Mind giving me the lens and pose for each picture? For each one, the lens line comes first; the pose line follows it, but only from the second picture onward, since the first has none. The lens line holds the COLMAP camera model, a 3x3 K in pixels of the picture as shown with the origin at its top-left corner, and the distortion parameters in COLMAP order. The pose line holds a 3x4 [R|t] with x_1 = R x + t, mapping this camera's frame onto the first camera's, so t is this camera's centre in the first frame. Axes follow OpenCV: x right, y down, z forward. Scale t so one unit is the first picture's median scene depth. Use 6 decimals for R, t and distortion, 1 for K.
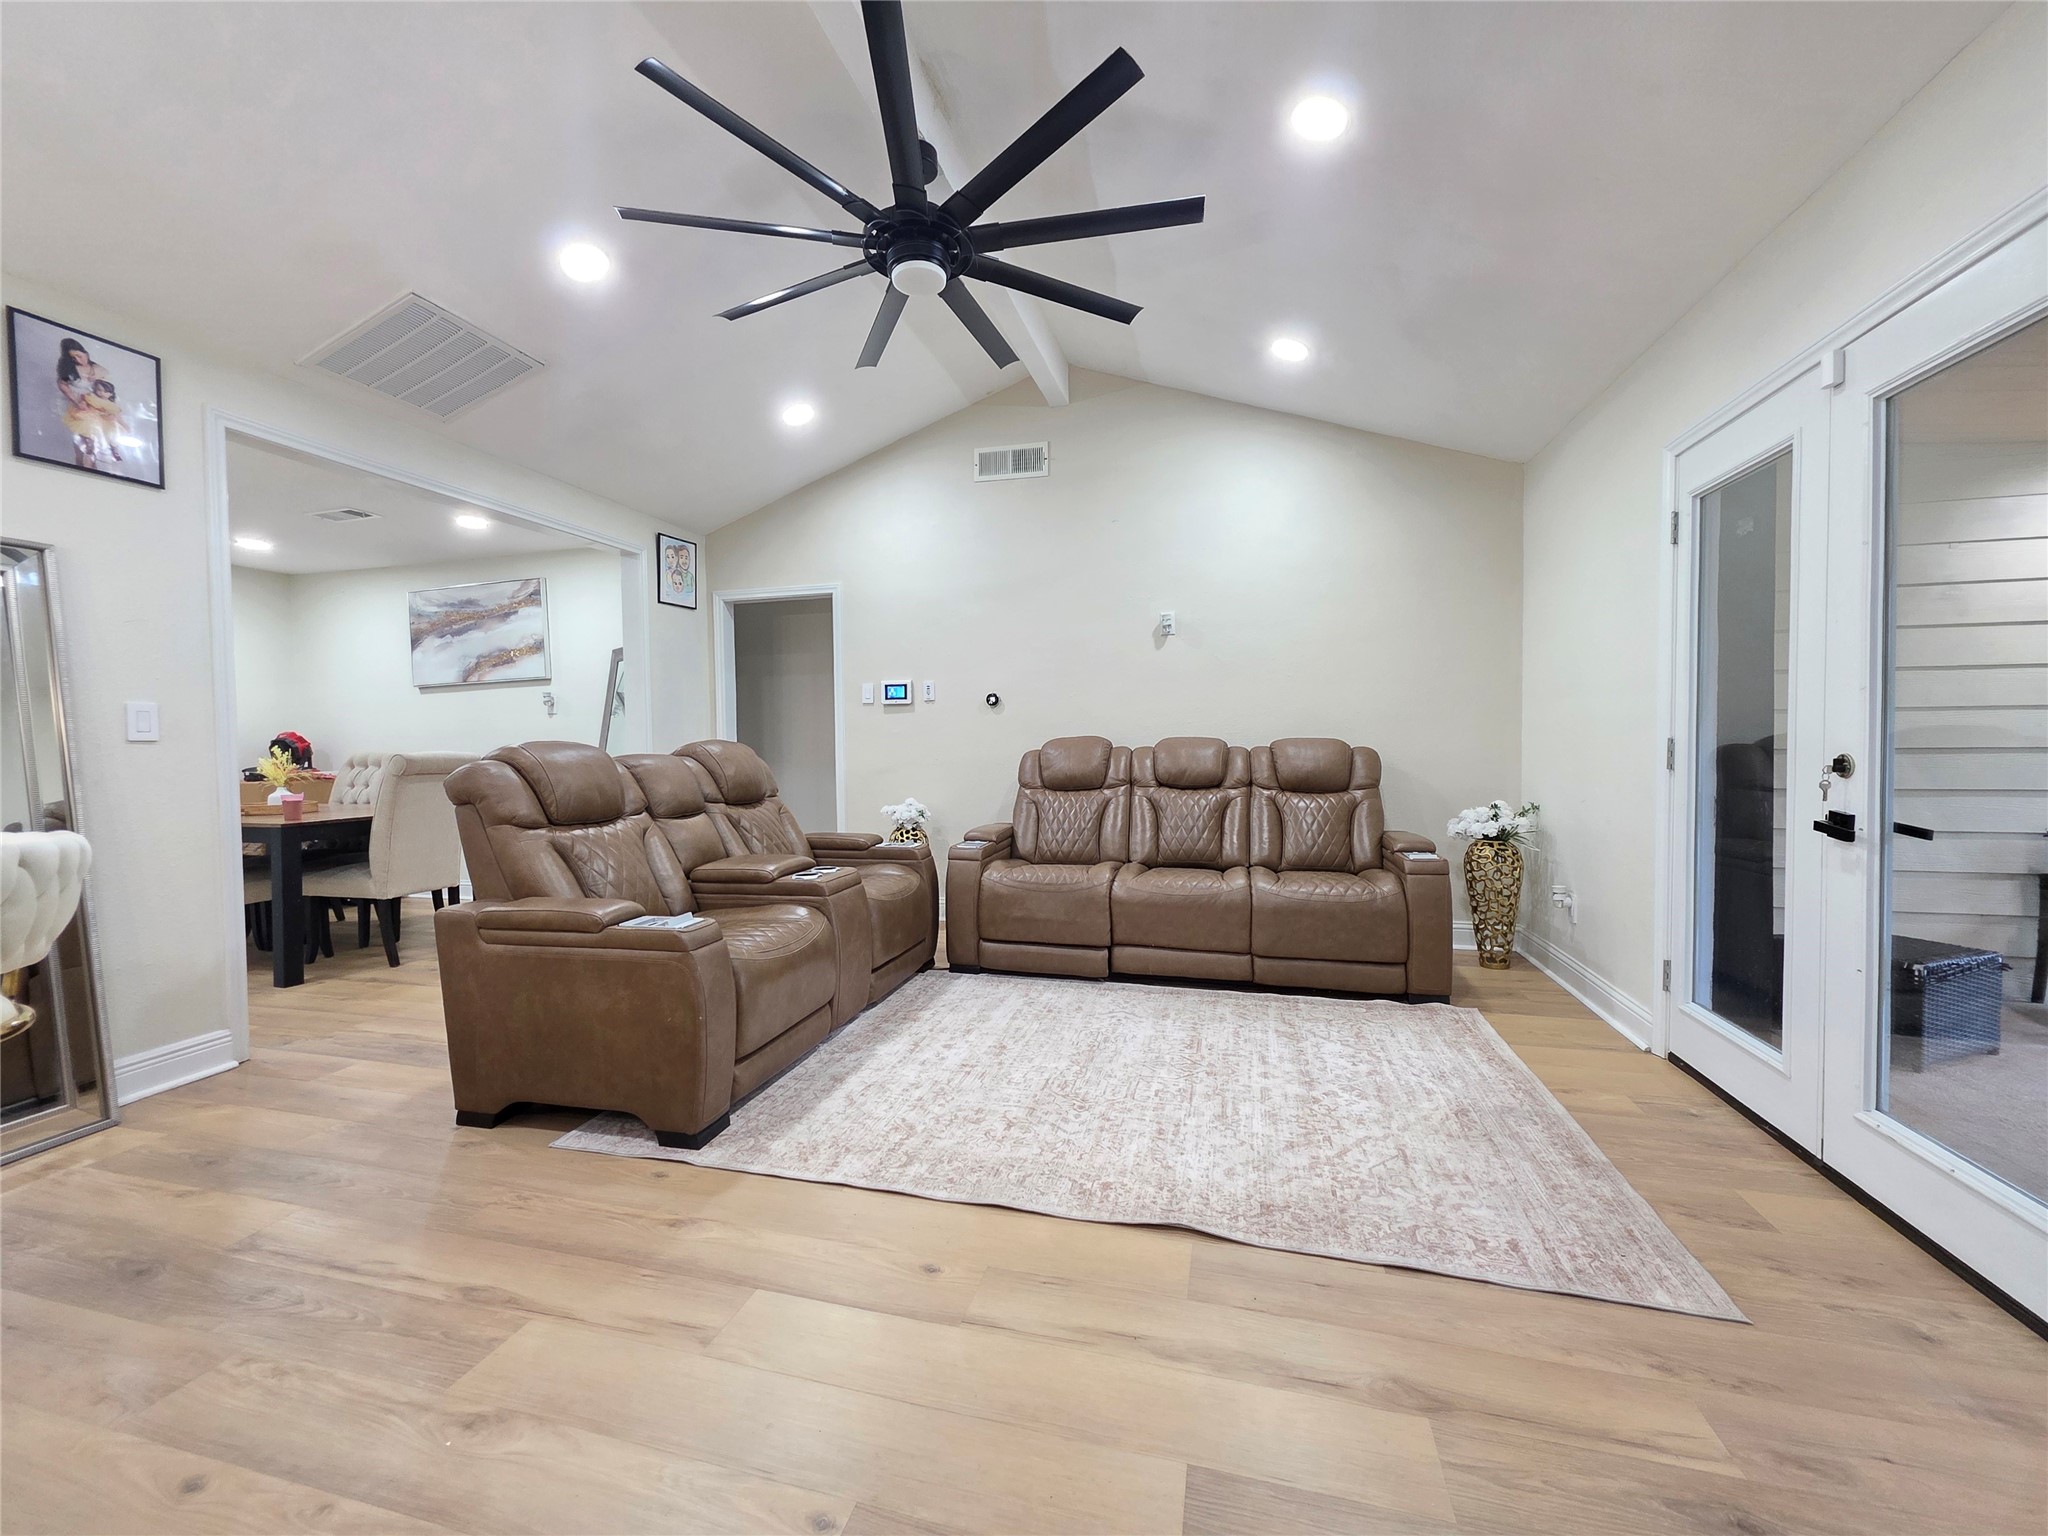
lens RADIAL K [[822.4, 0, 1026.4], [0, 822.4, 766.7], [0, 0, 1]] dist [0.003852, 0.000339]
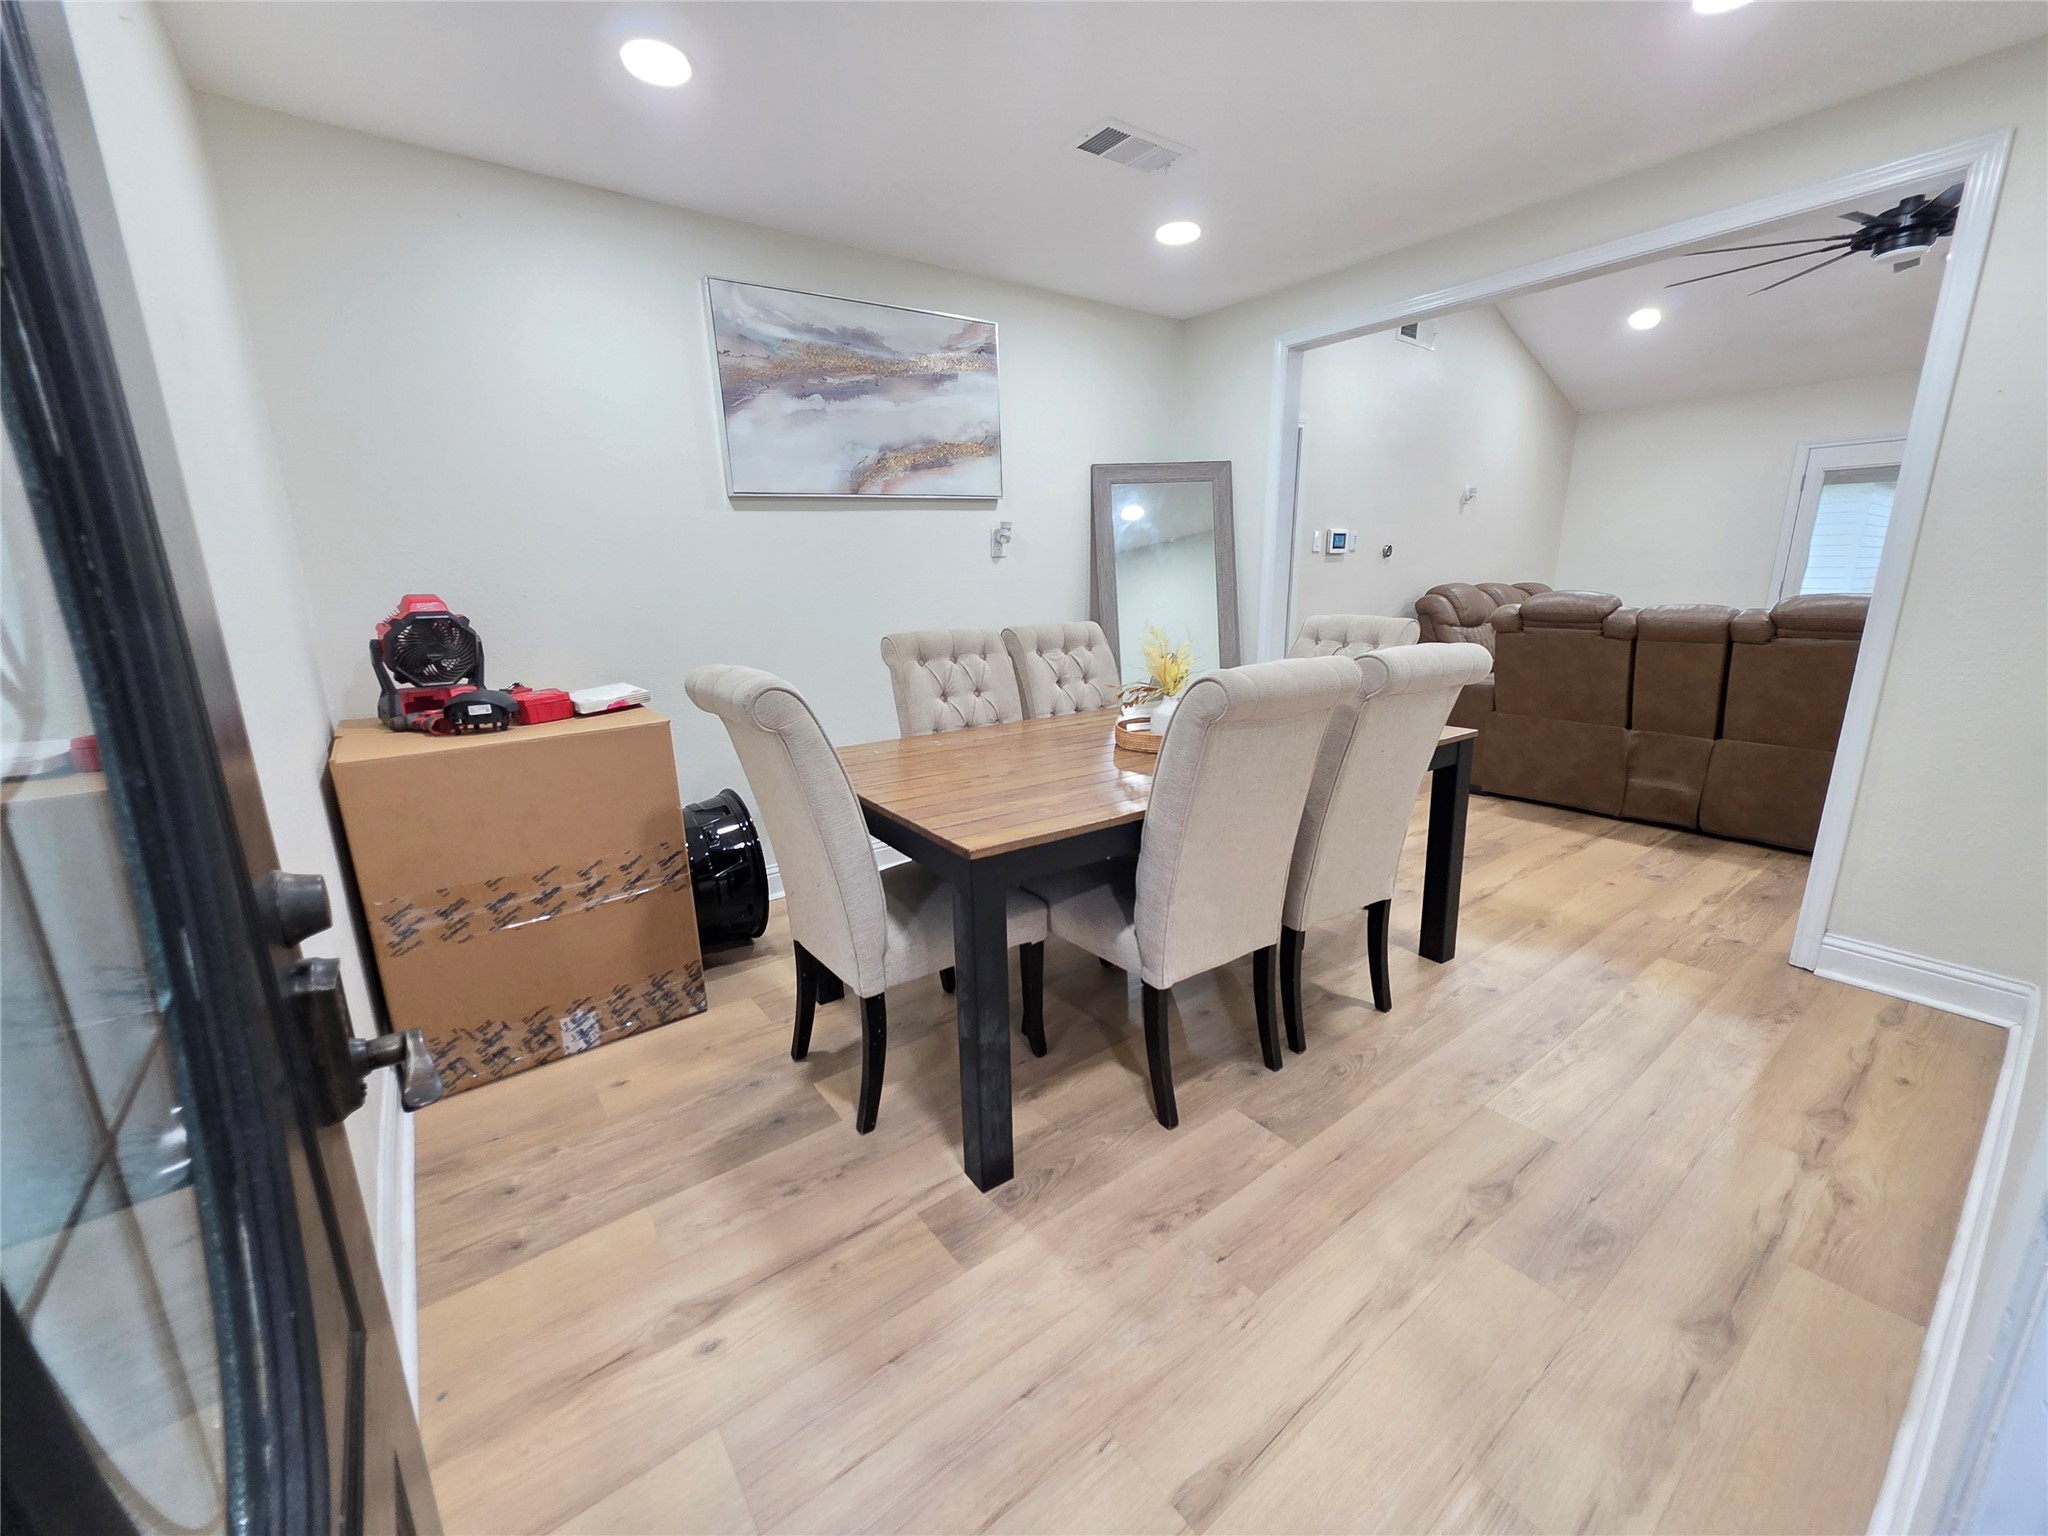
lens RADIAL K [[822.4, 0, 1027.6], [0, 822.4, 764.7], [0, 0, 1]] dist [0.003852, 0.000339]
pose [[0.605523, -0.182934, 0.774517, -1.071323], [0.038650, 0.978834, 0.200975, -0.033206], [-0.794889, -0.091760, 0.599777, 0.575140]]
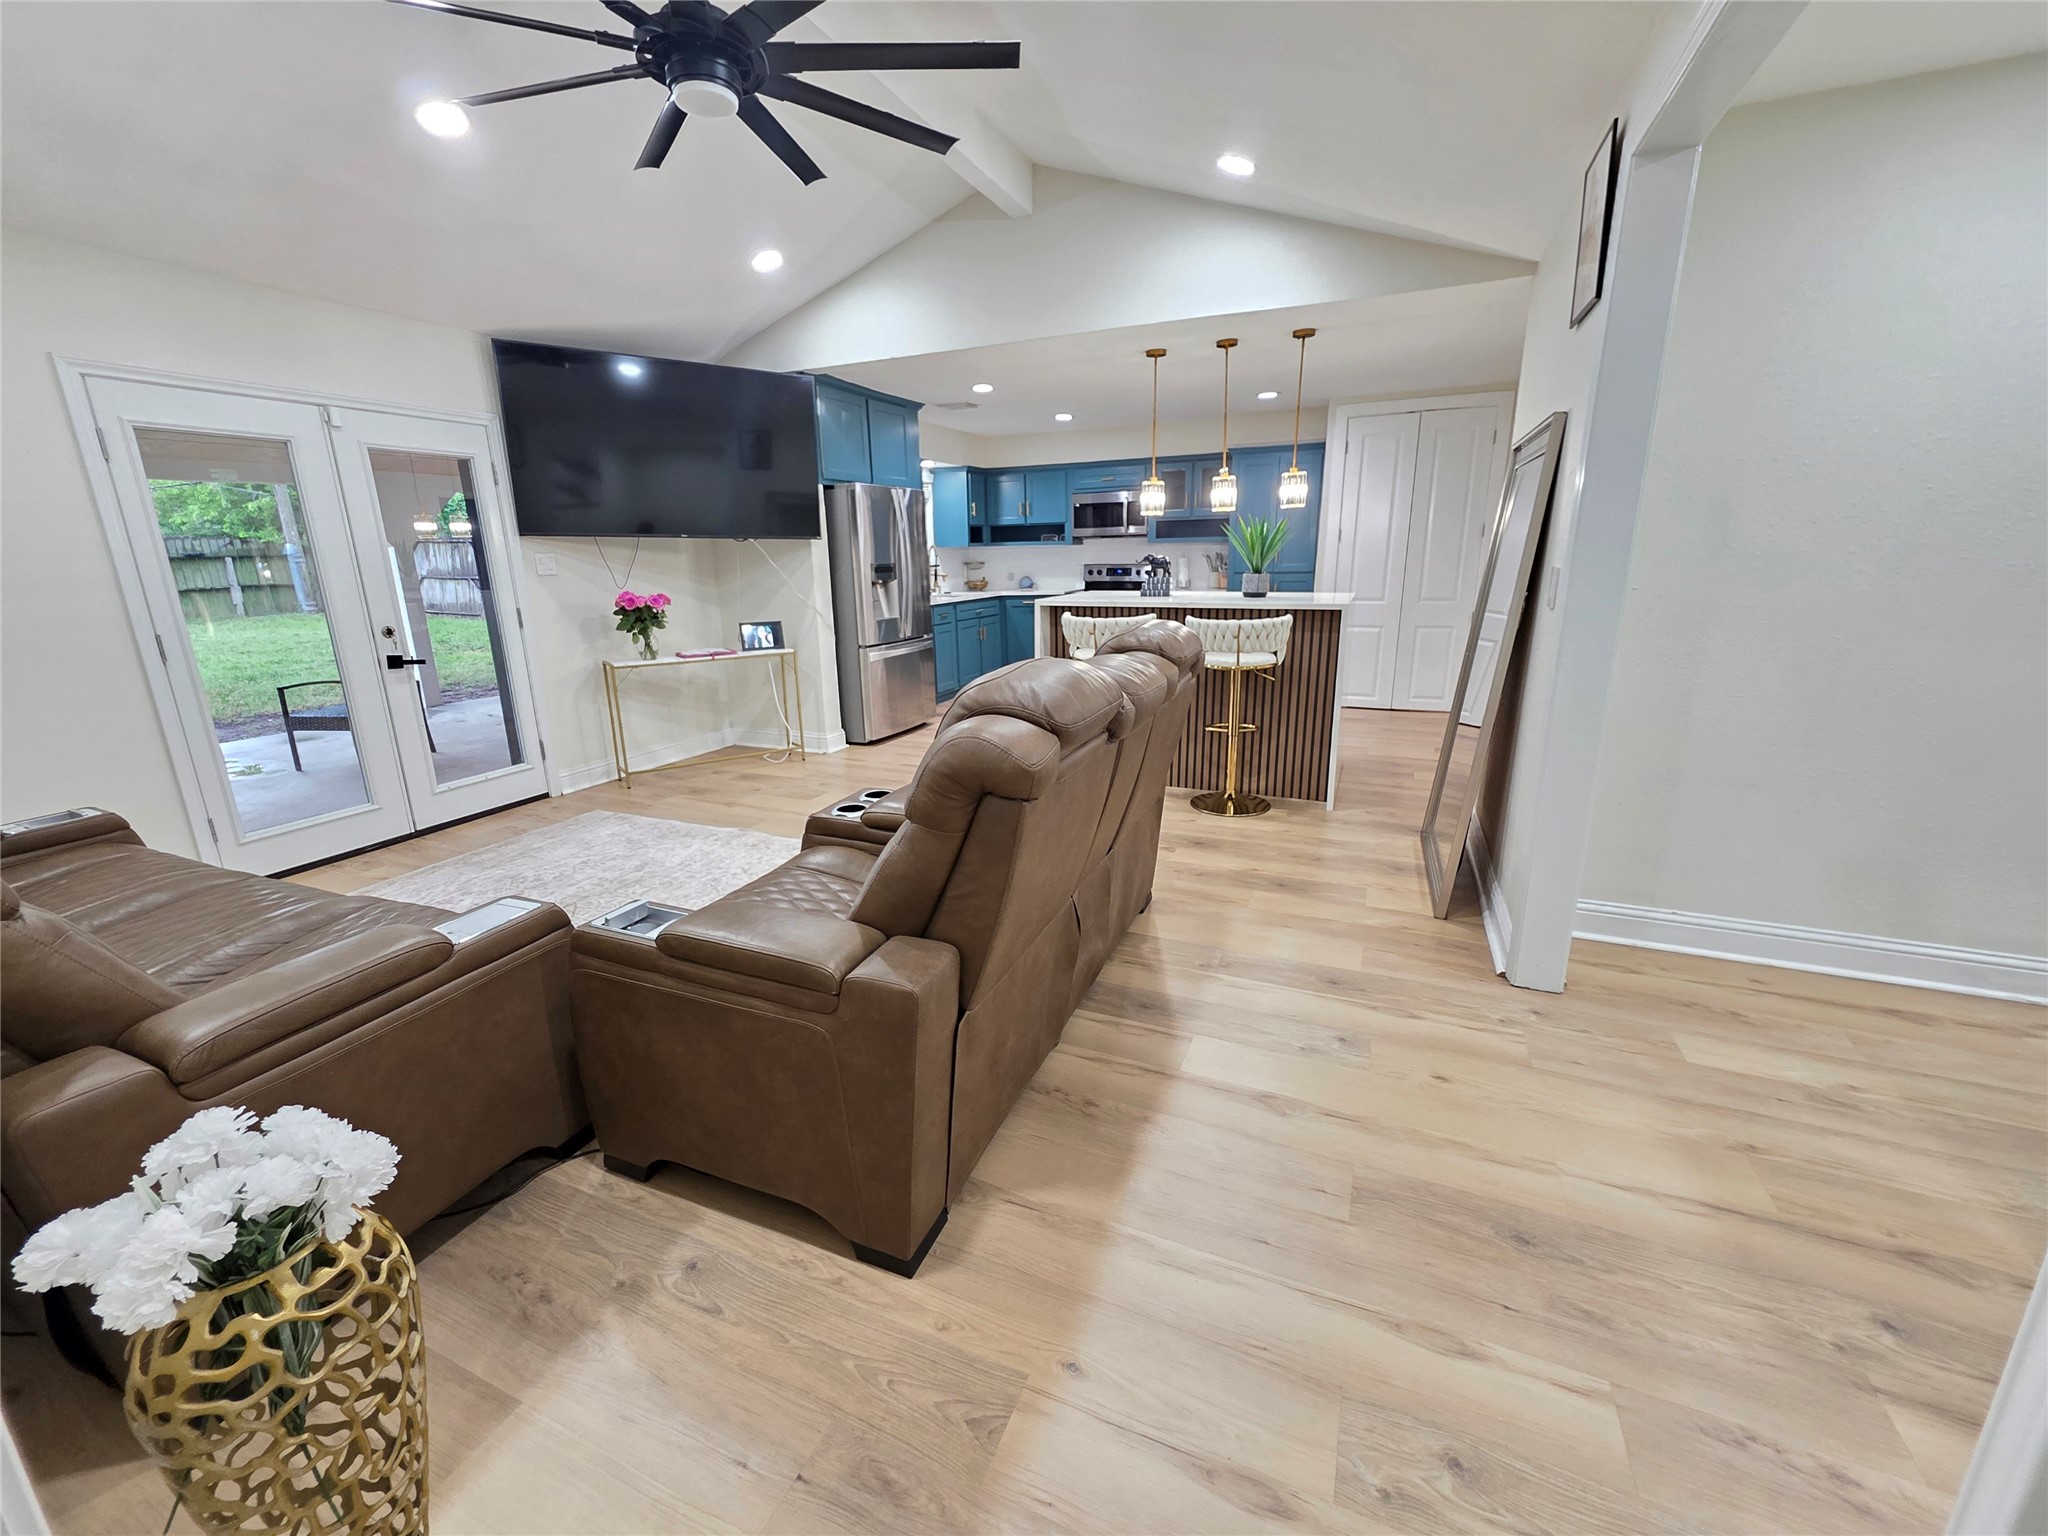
lens RADIAL K [[822.4, 0, 1014.0], [0, 822.4, 760.1], [0, 0, 1]] dist [0.003852, 0.000339]
pose [[-0.987172, -0.008780, 0.159421, -0.279856], [0.036793, 0.959104, 0.280654, -0.069545], [-0.155365, 0.282919, -0.946477, 0.923470]]
